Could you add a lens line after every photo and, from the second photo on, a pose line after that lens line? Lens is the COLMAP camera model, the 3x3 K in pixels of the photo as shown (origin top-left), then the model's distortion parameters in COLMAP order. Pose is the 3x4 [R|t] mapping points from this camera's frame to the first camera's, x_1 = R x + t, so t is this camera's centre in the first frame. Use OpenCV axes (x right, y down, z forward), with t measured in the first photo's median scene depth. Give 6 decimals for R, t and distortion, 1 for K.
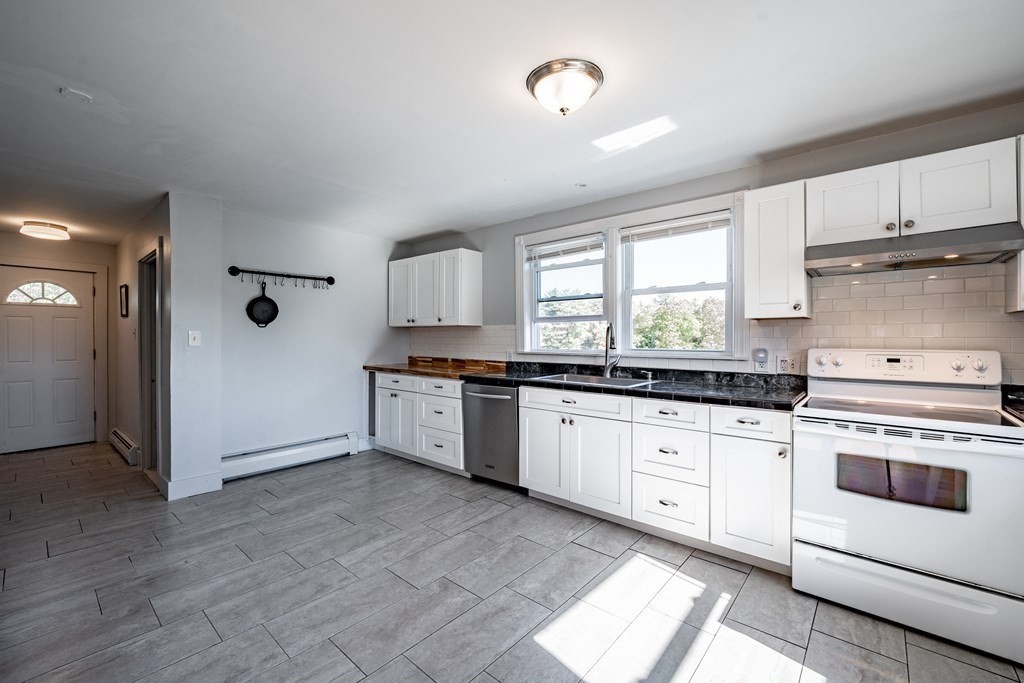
lens RADIAL K [[420.6, 0, 511.7], [0, 420.6, 338.9], [0, 0, 1]] dist [-0.001173, -0.000679]
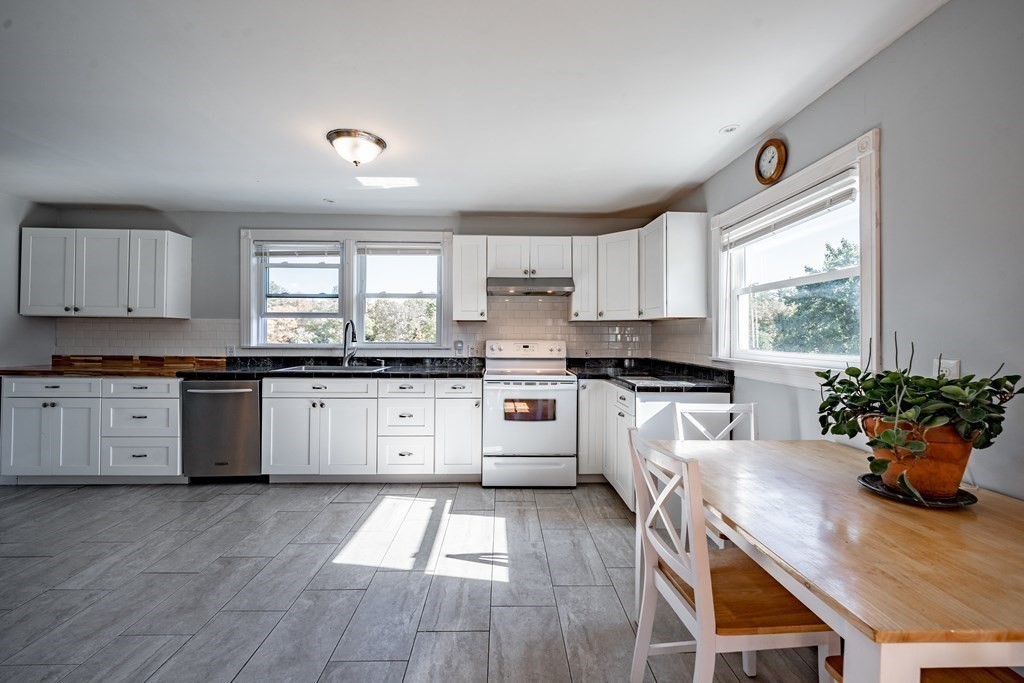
lens RADIAL K [[420.6, 0, 508.9], [0, 420.6, 331.2], [0, 0, 1]] dist [-0.001173, -0.000679]
pose [[0.740348, 0.012946, 0.672099, -0.258108], [-0.004142, 0.999883, -0.014698, 0.009622], [-0.672211, 0.008098, 0.740315, -0.202775]]
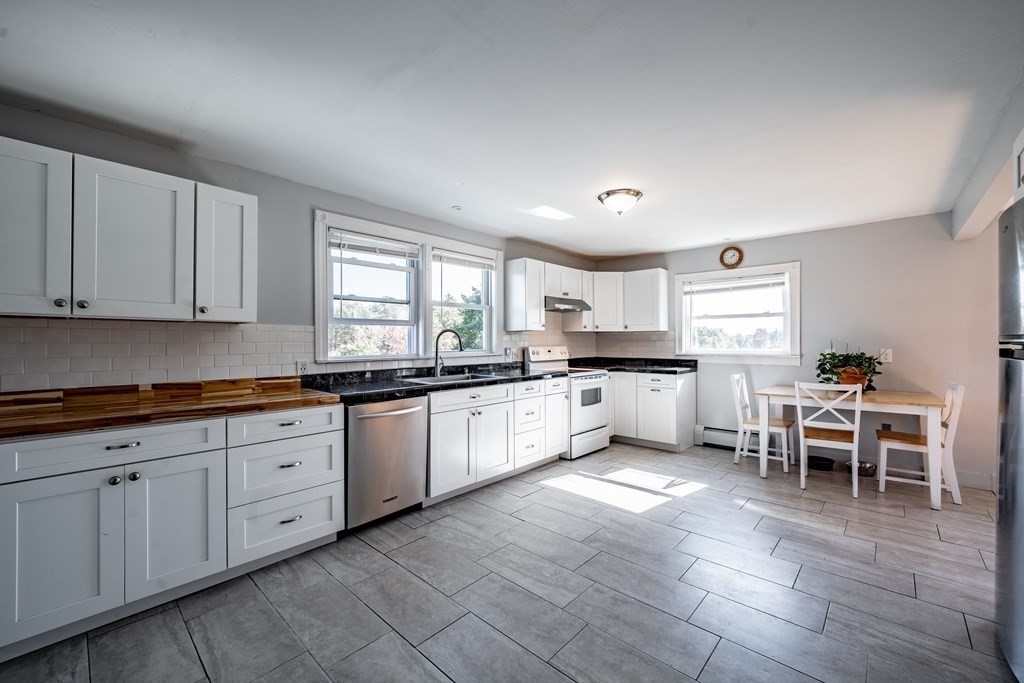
lens RADIAL K [[420.6, 0, 515.6], [0, 420.6, 338.5], [0, 0, 1]] dist [-0.001173, -0.000679]
pose [[0.021423, 0.005439, 0.999756, -1.031921], [0.007483, 0.999956, -0.005601, -0.004089], [-0.999742, 0.007601, 0.021382, 0.874563]]
